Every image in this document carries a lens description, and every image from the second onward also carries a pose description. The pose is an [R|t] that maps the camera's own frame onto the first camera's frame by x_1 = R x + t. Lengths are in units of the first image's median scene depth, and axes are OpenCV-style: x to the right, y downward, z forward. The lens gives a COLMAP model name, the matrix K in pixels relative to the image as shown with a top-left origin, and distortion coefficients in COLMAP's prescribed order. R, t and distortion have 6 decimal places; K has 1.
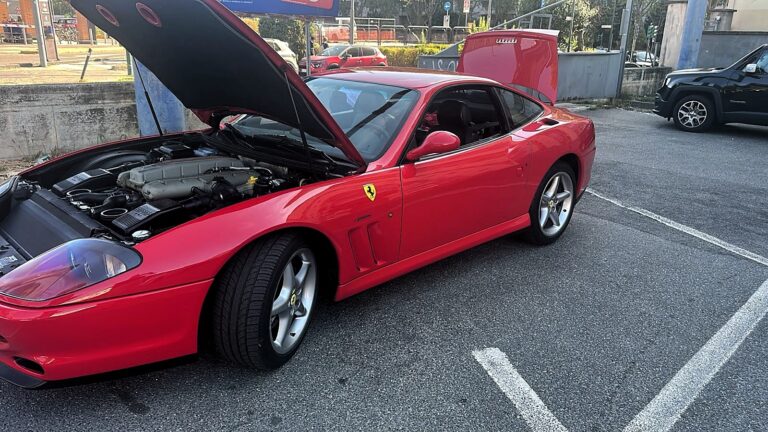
lens RADIAL K [[566.8, 0, 398.5], [0, 566.8, 215.7], [0, 0, 1]] dist [0.108581, -0.164842]
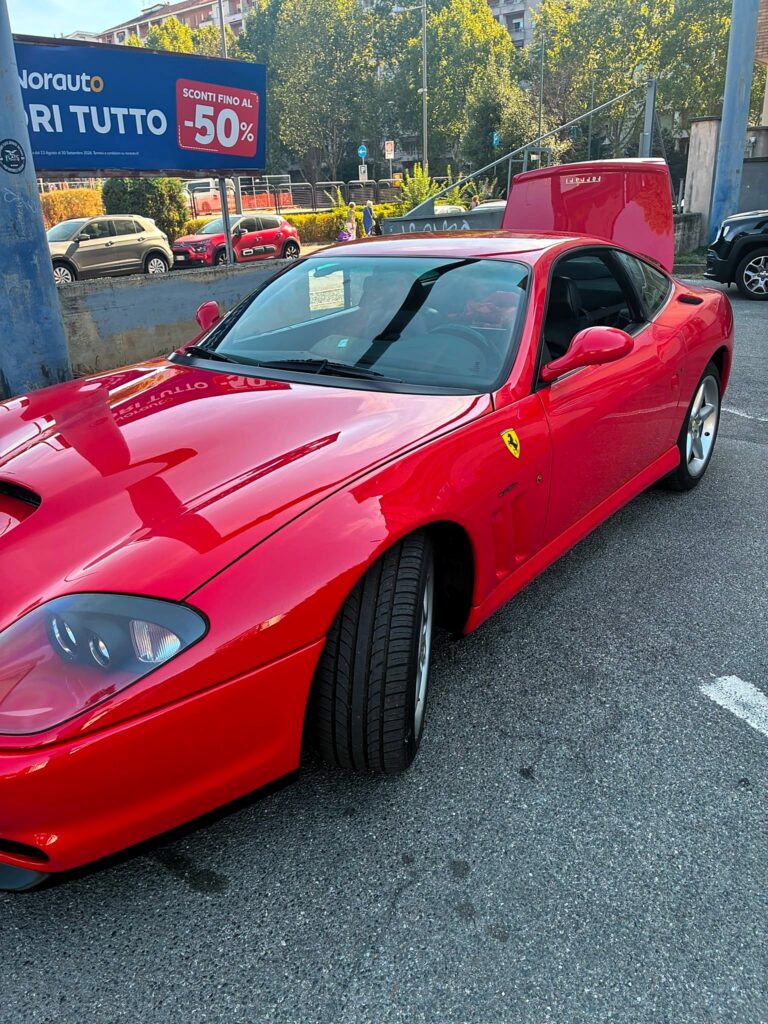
lens RADIAL K [[772.8, 0, 382.6], [0, 772.8, 500.3], [0, 0, 1]] dist [0.069601, -0.096397]
pose [[0.990482, -0.107176, 0.086360, -0.071225], [0.101188, 0.992332, 0.070983, -0.014912], [-0.093305, -0.061569, 0.993732, 0.060074]]
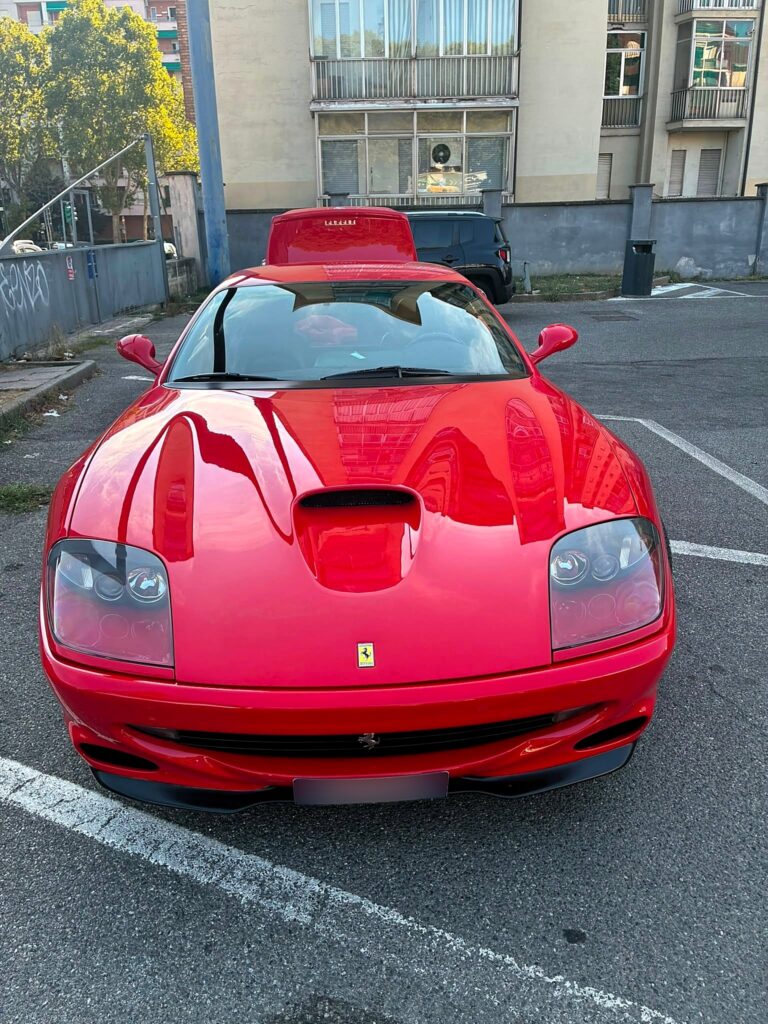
lens RADIAL K [[774.8, 0, 380.9], [0, 774.8, 507.9], [0, 0, 1]] dist [0.081627, -0.114746]
pose [[0.672050, -0.290349, 0.681209, -0.287918], [0.257933, 0.954100, 0.152197, -0.040065], [-0.694132, 0.073422, 0.716094, 0.112231]]
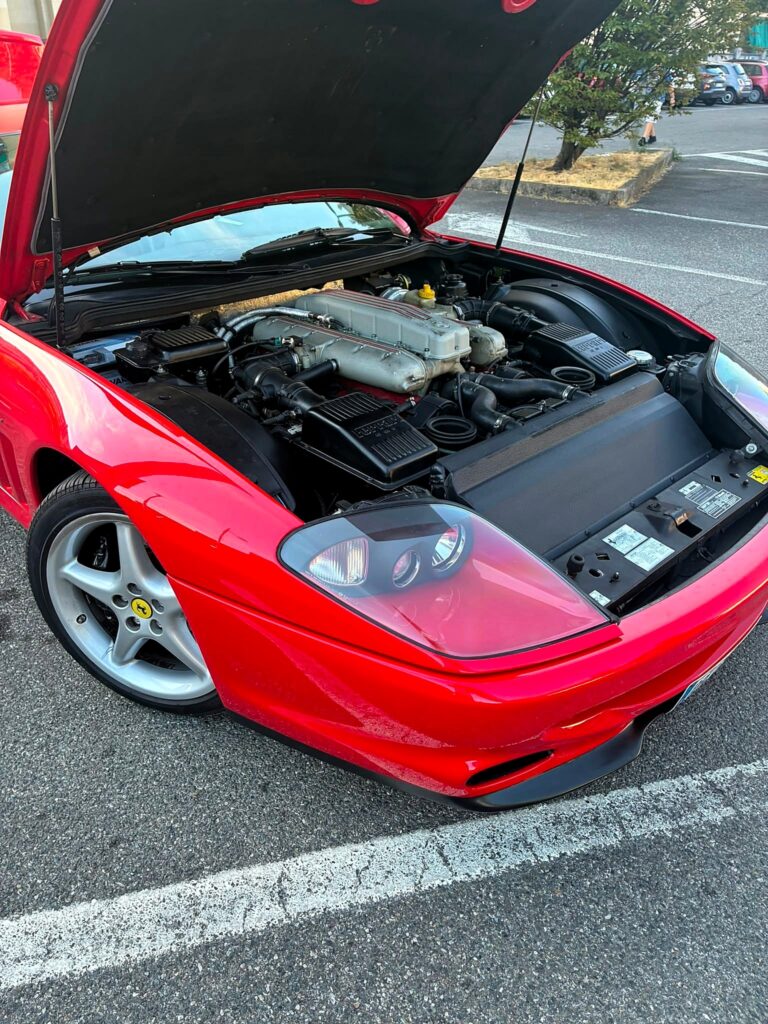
lens RADIAL K [[774.8, 0, 380.9], [0, 774.8, 507.9], [0, 0, 1]] dist [0.081627, -0.114746]
pose [[0.038534, -0.513940, 0.856960, -0.318048], [0.304300, 0.822900, 0.479830, -0.084135], [-0.951797, 0.242283, 0.188101, 0.275161]]
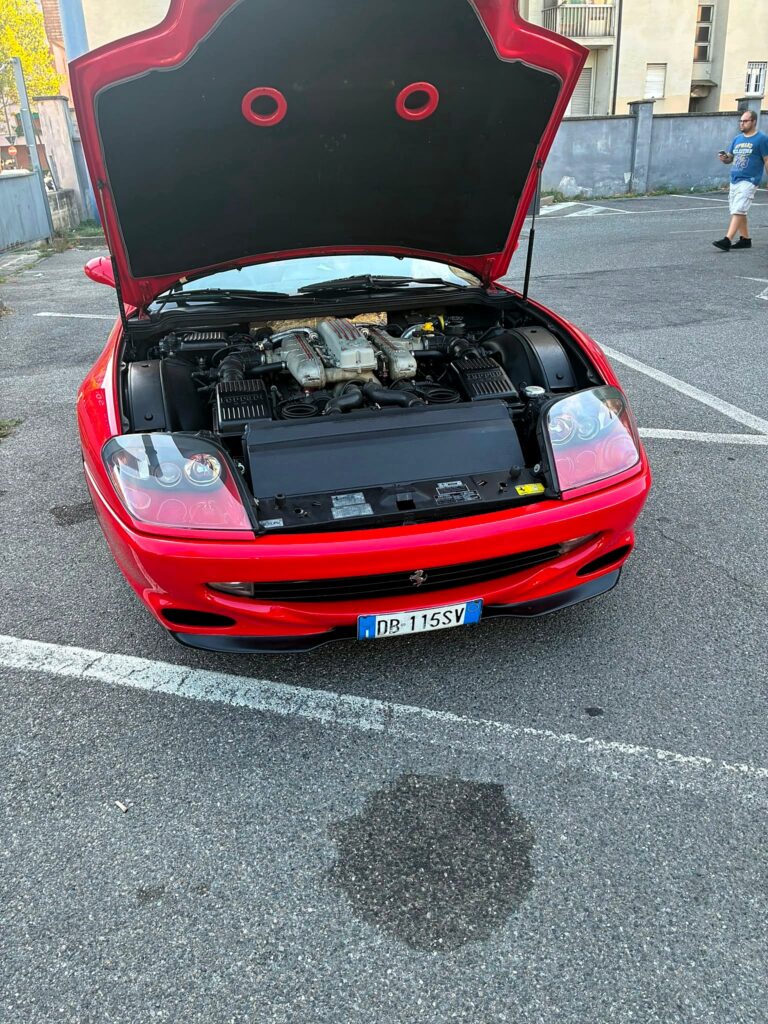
lens RADIAL K [[783.7, 0, 384.7], [0, 783.7, 498.4], [0, 0, 1]] dist [0.015079, -0.005436]
pose [[0.548863, -0.386609, 0.741136, -0.337272], [0.301915, 0.918454, 0.255518, -0.040426], [-0.779485, 0.083516, 0.620828, 0.118332]]
